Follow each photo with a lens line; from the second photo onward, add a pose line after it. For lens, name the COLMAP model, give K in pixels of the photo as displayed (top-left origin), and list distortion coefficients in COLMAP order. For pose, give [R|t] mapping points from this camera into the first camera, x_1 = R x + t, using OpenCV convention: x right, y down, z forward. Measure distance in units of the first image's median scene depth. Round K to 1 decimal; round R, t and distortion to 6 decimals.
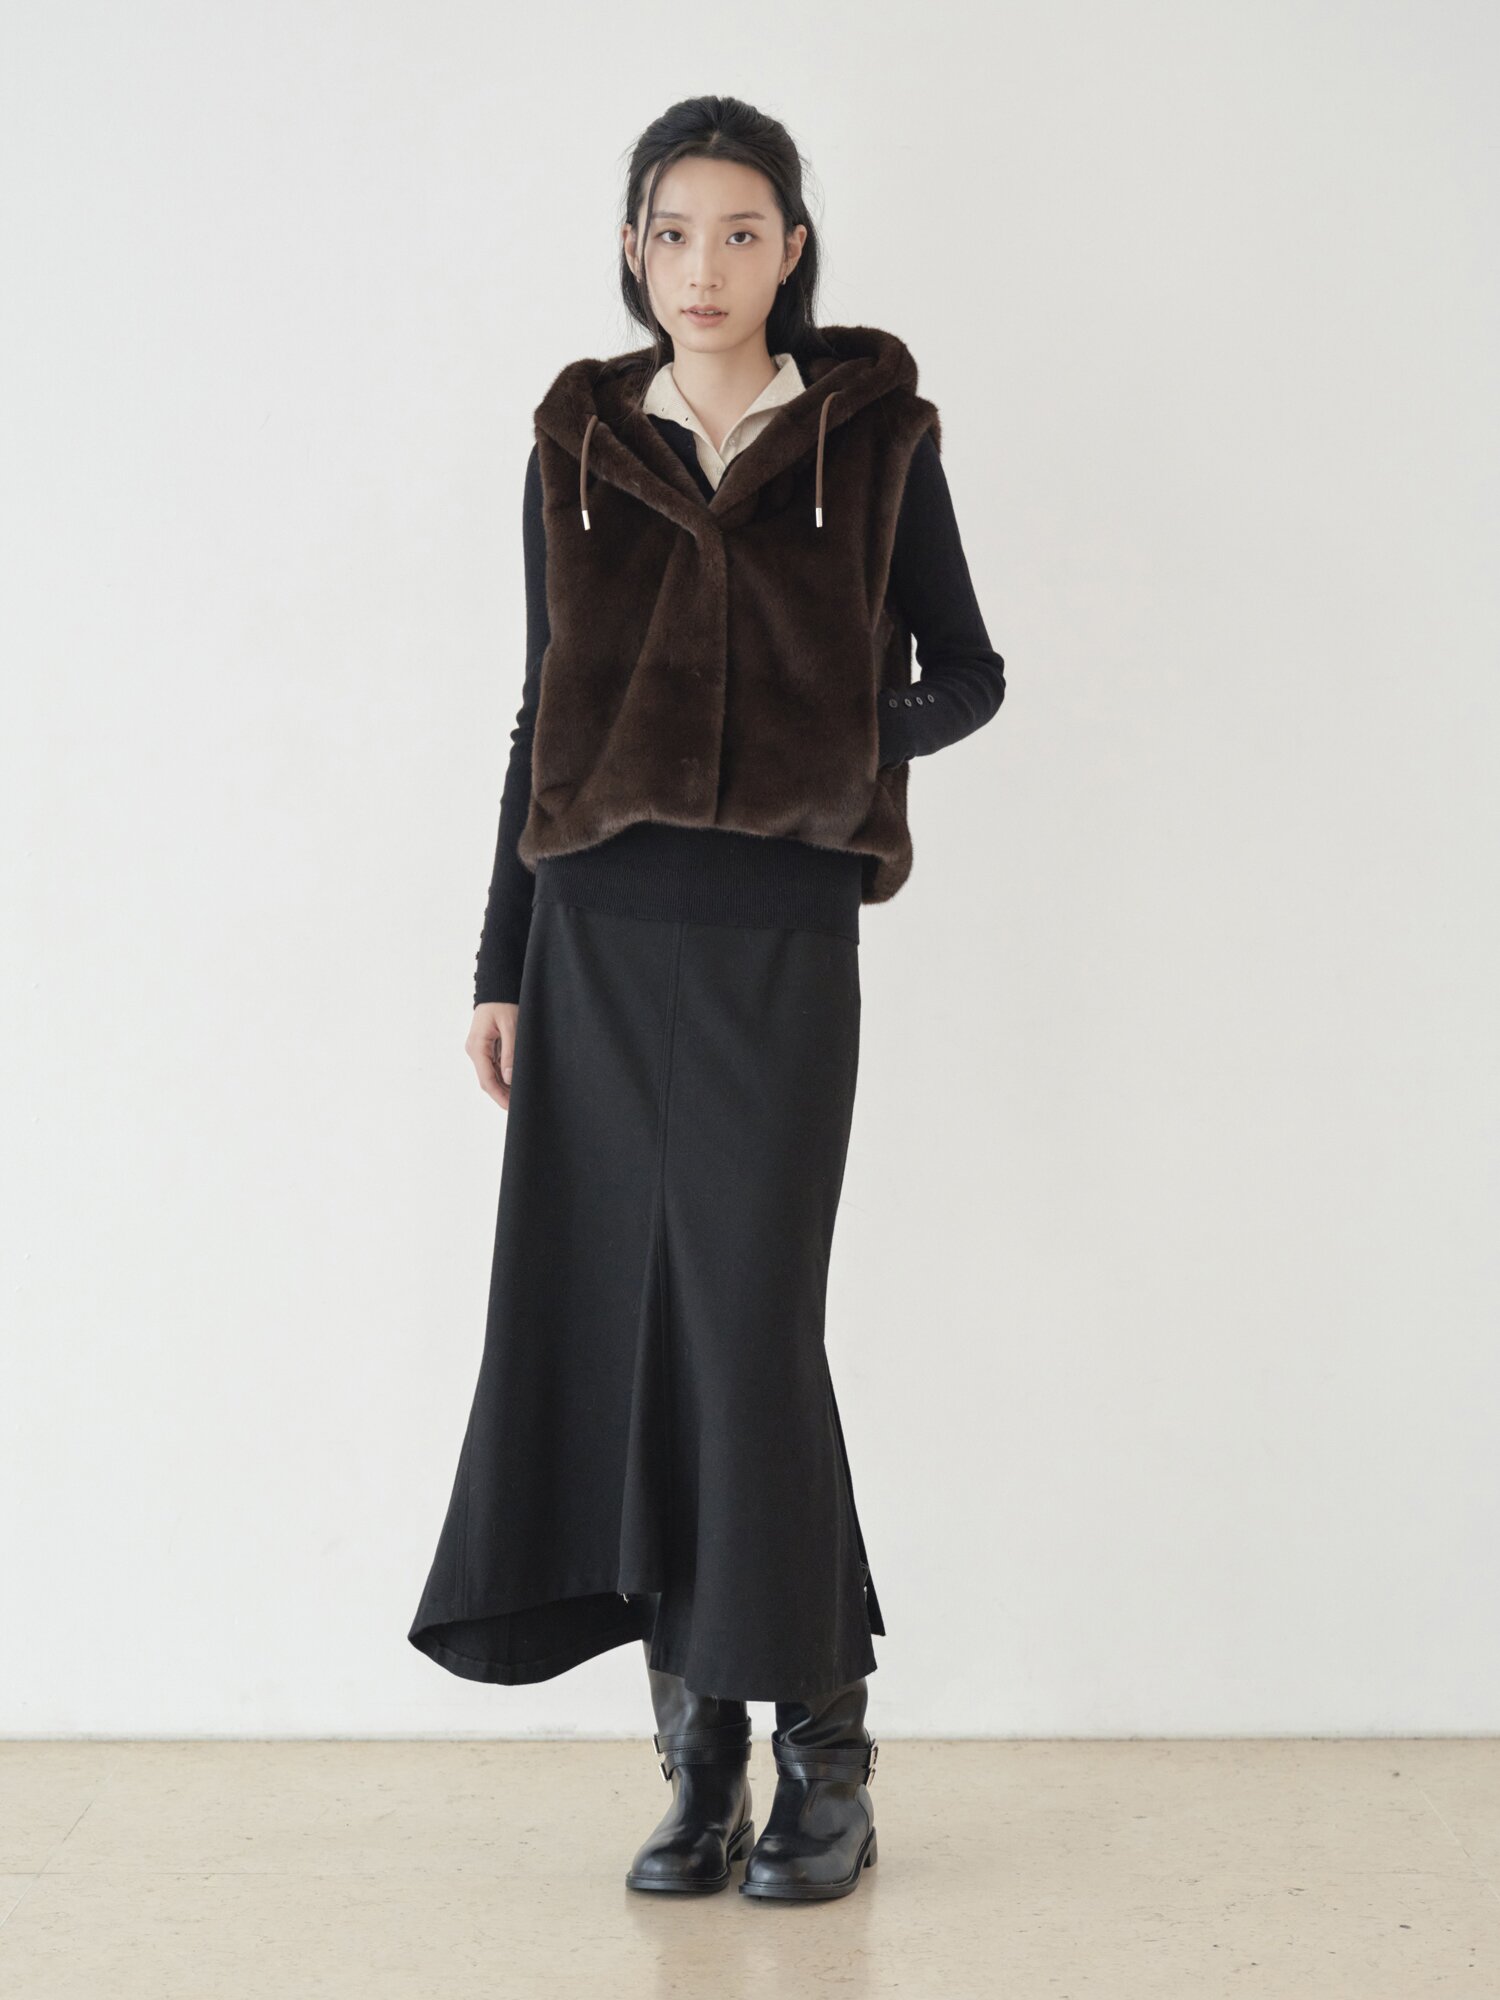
lens RADIAL K [[3632.2, 0, 721.9], [0, 3632.2, 1066.9], [0, 0, 1]] dist [0.664434, 0.000000]
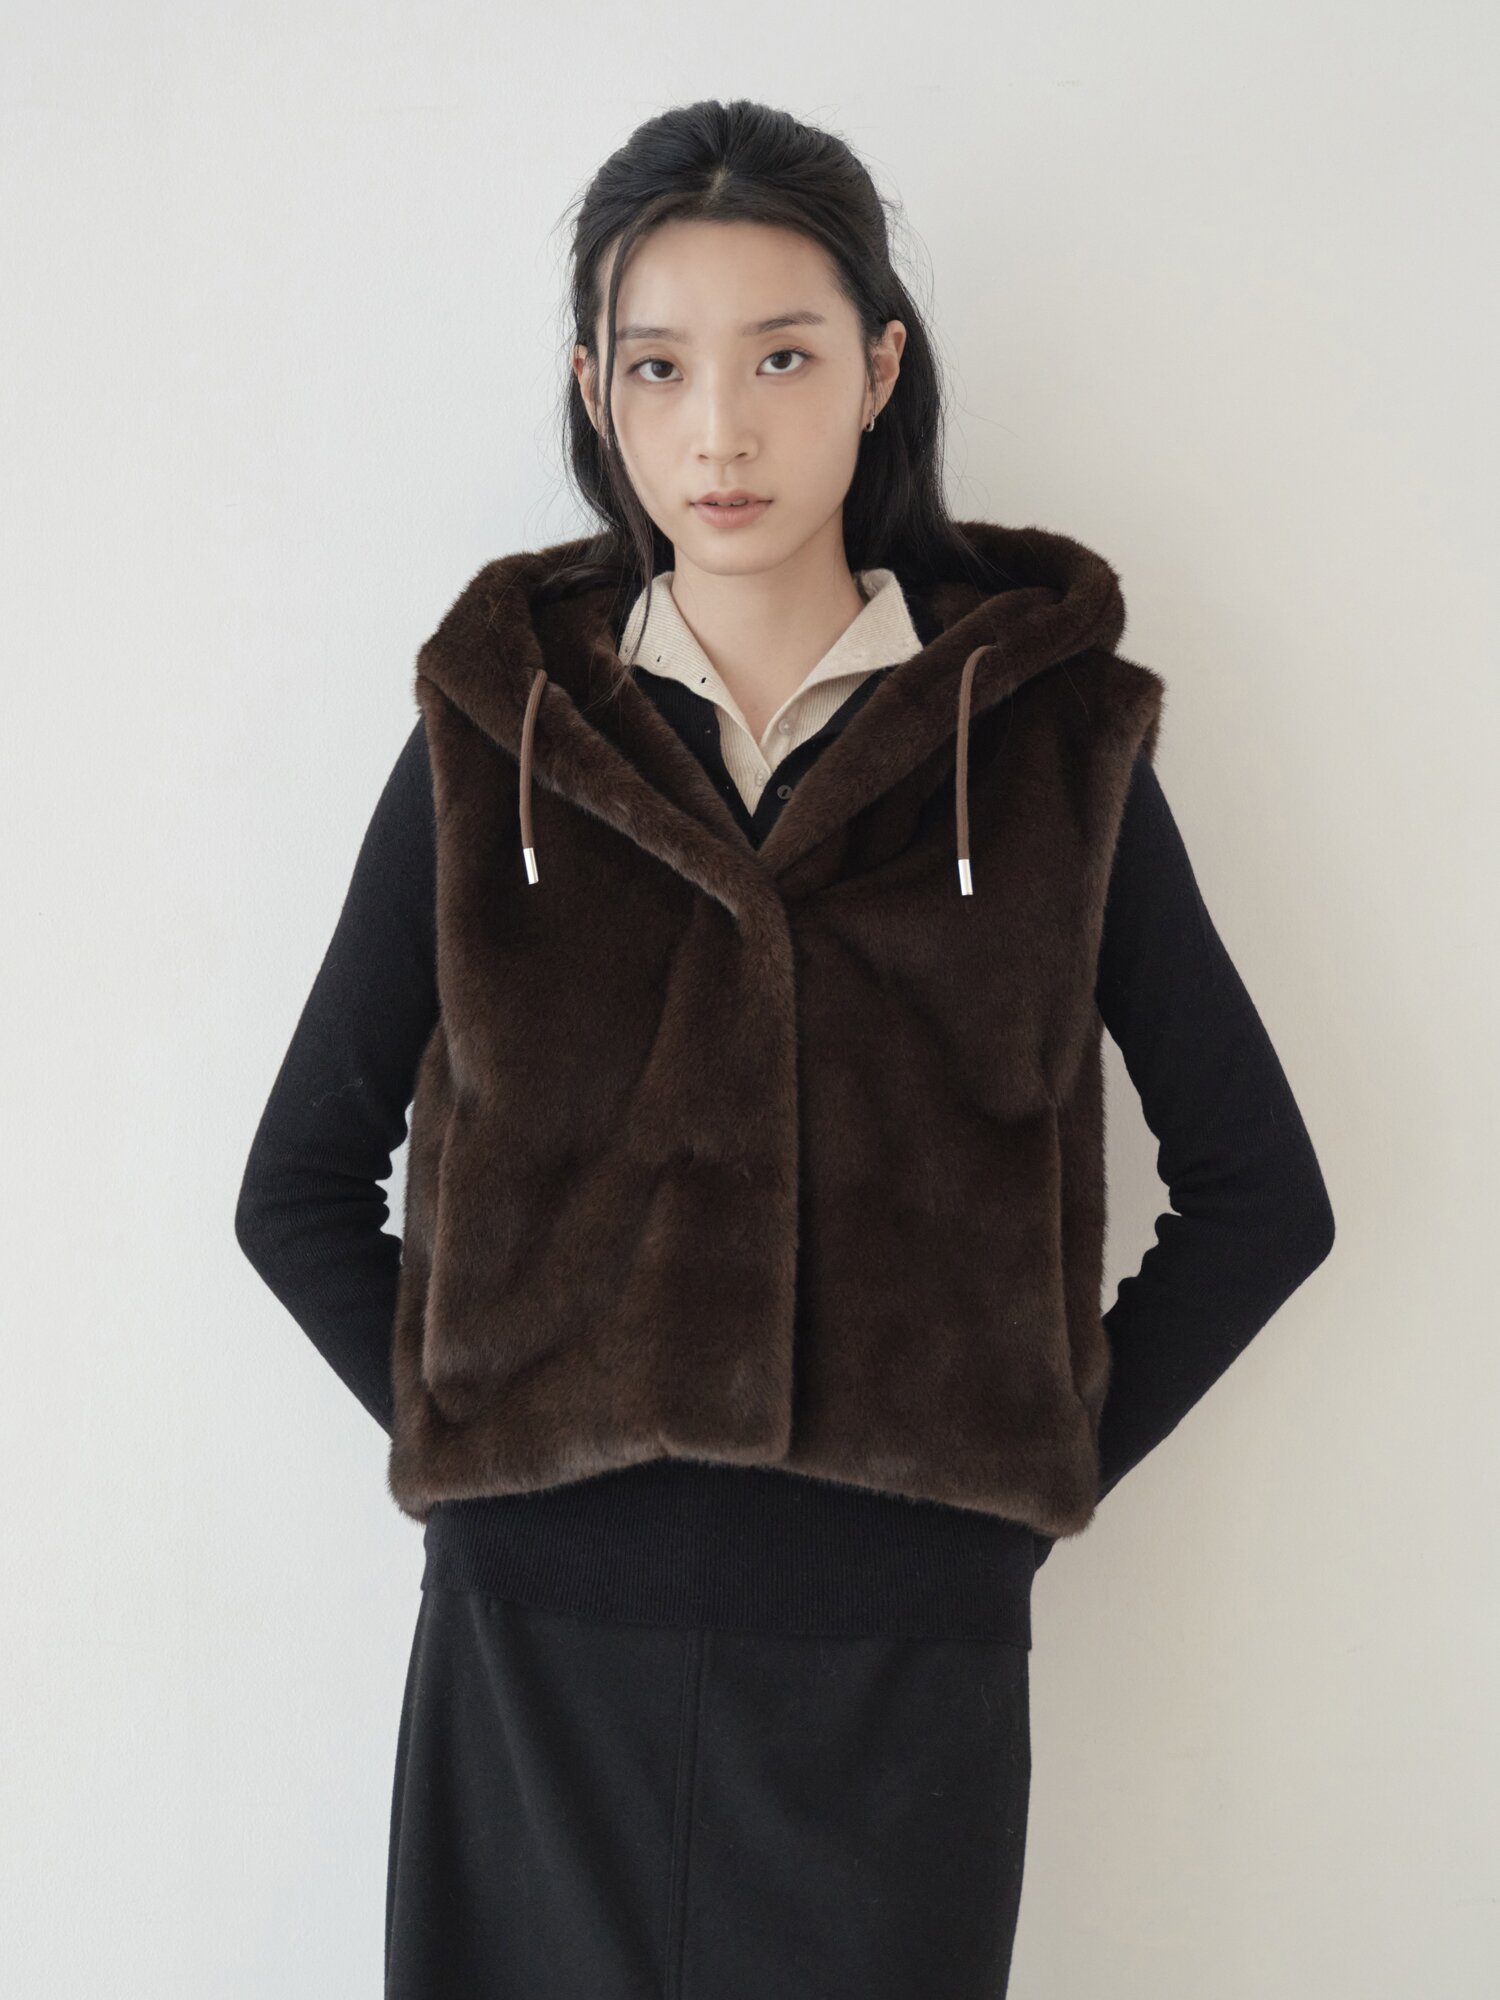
lens RADIAL K [[3632.2, 0, 791.2], [0, 3632.2, 1042.0], [0, 0, 1]] dist [0.664434, 0.000000]
pose [[0.998836, -0.047396, -0.008961, 0.005771], [0.047303, 0.998828, -0.010275, -0.119844], [0.009438, 0.009839, 0.999907, 0.474995]]
